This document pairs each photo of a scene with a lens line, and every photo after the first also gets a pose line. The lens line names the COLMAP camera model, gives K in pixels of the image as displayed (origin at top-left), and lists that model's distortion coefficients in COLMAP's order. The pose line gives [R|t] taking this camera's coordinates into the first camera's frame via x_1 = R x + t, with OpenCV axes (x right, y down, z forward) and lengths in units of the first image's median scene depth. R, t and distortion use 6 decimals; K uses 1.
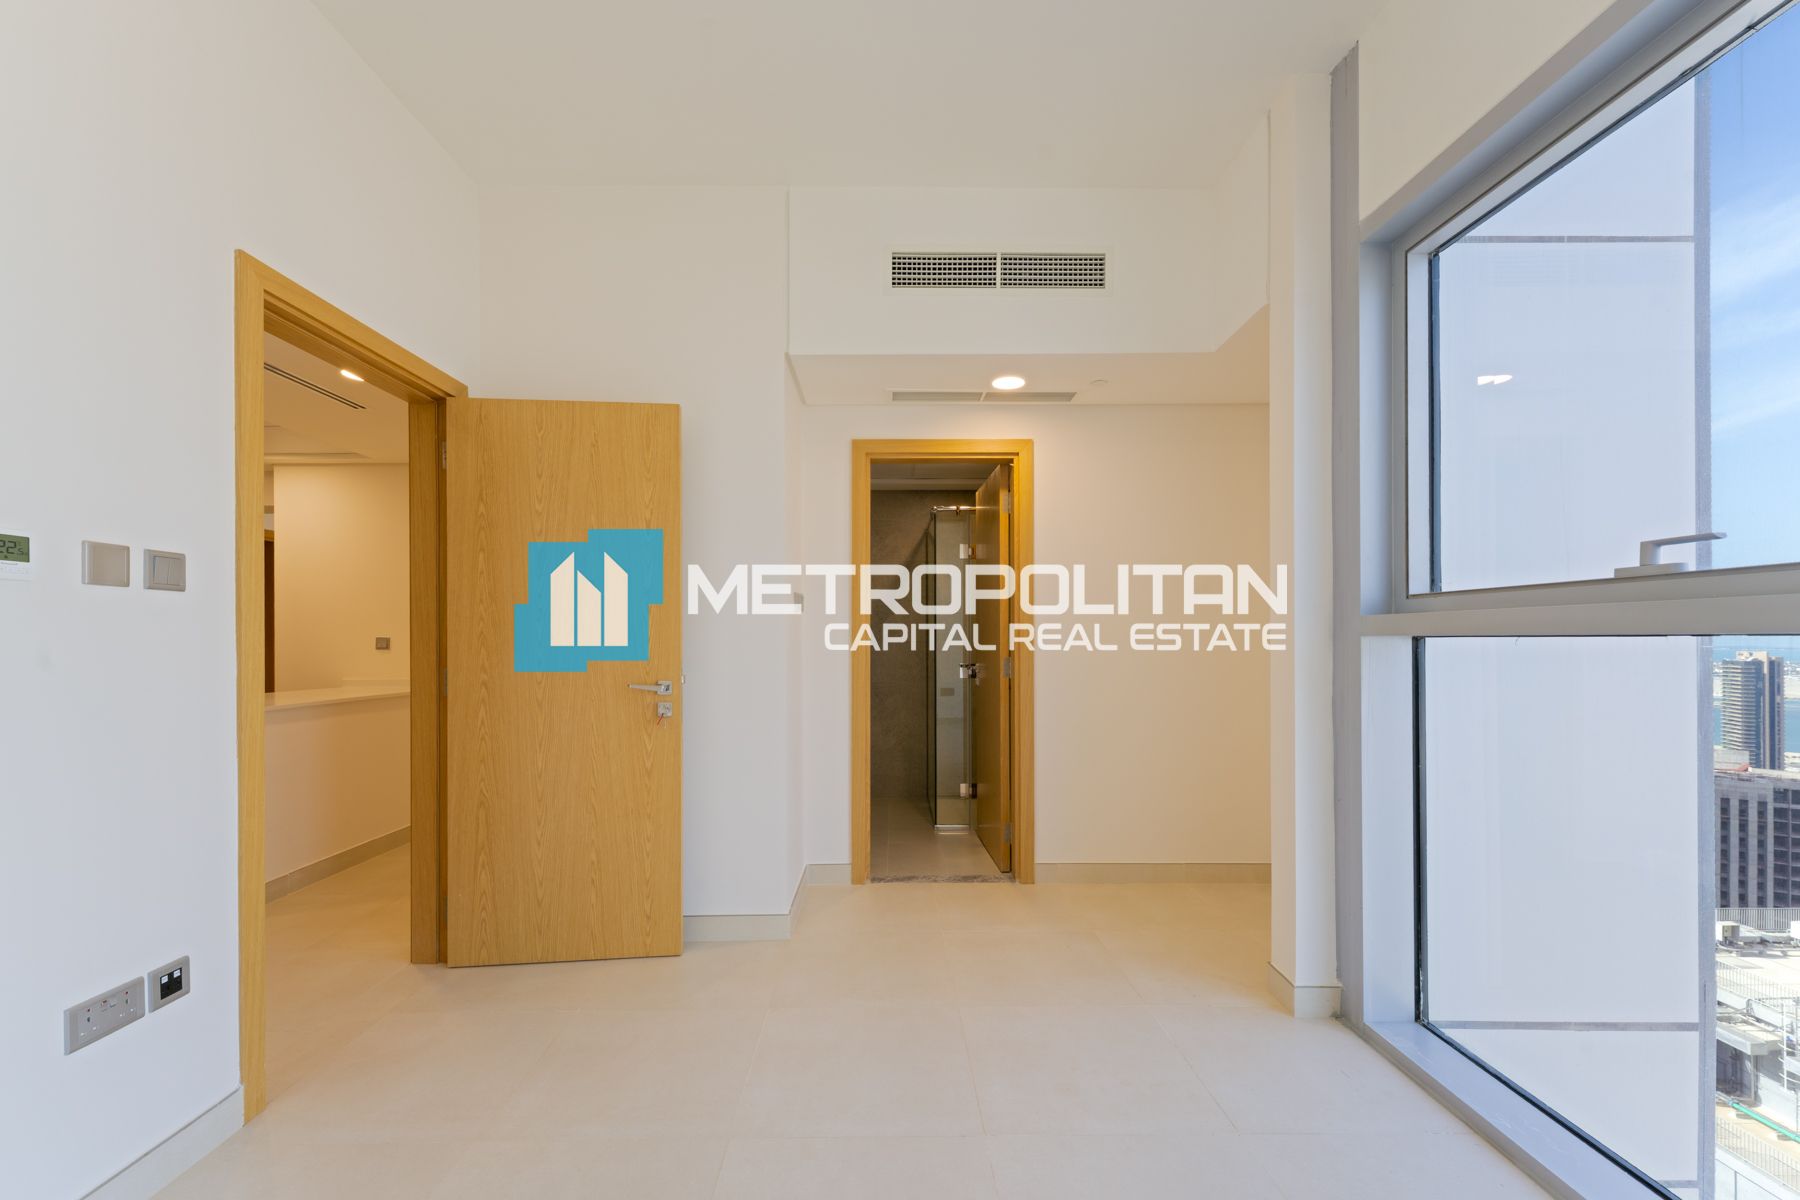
lens RADIAL K [[730.6, 0, 907.2], [0, 730.6, 629.1], [0, 0, 1]] dist [0.004297, 0.000412]
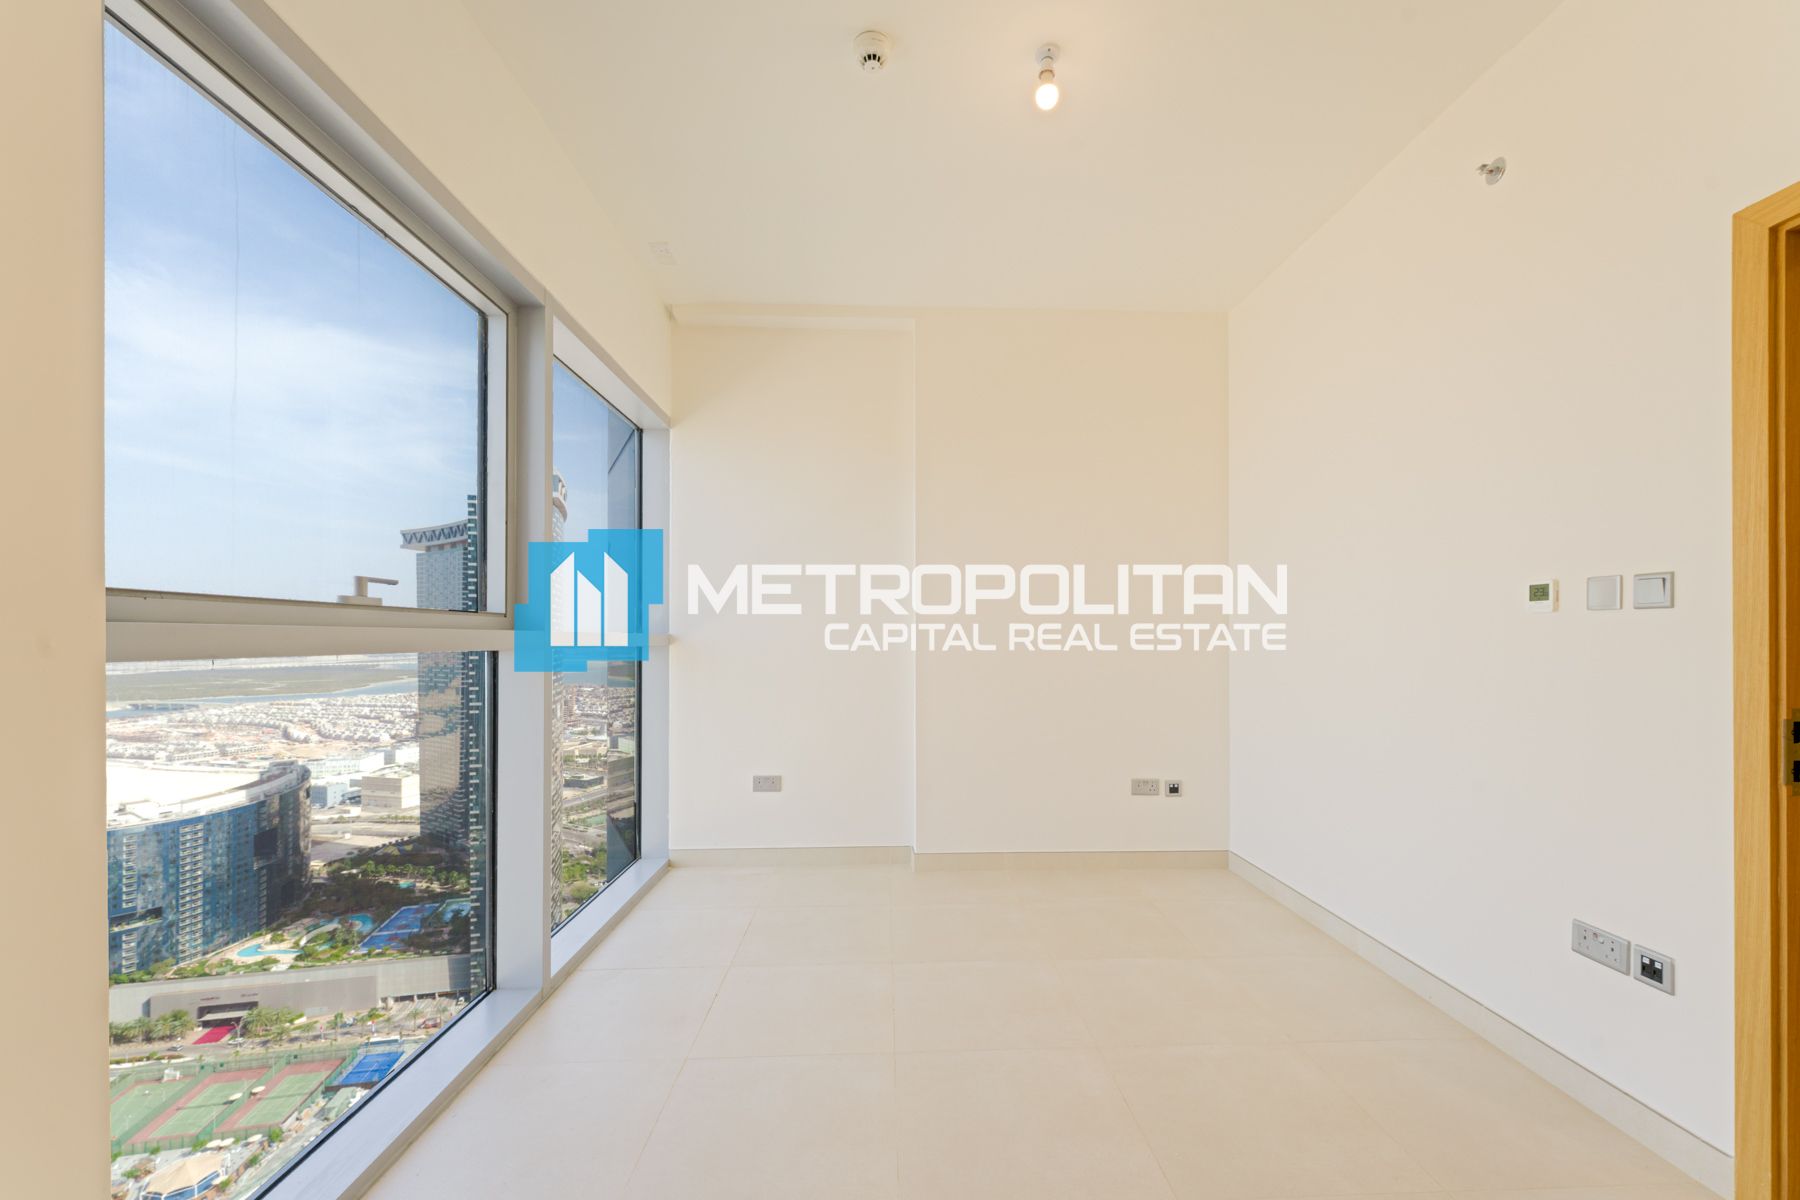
lens RADIAL K [[730.6, 0, 907.2], [0, 730.6, 629.1], [0, 0, 1]] dist [0.004297, 0.000412]
pose [[-0.999373, 0.002662, -0.035303, 0.151270], [0.003228, 0.999867, -0.015976, -0.010600], [0.035256, -0.016079, -0.999249, 2.184332]]
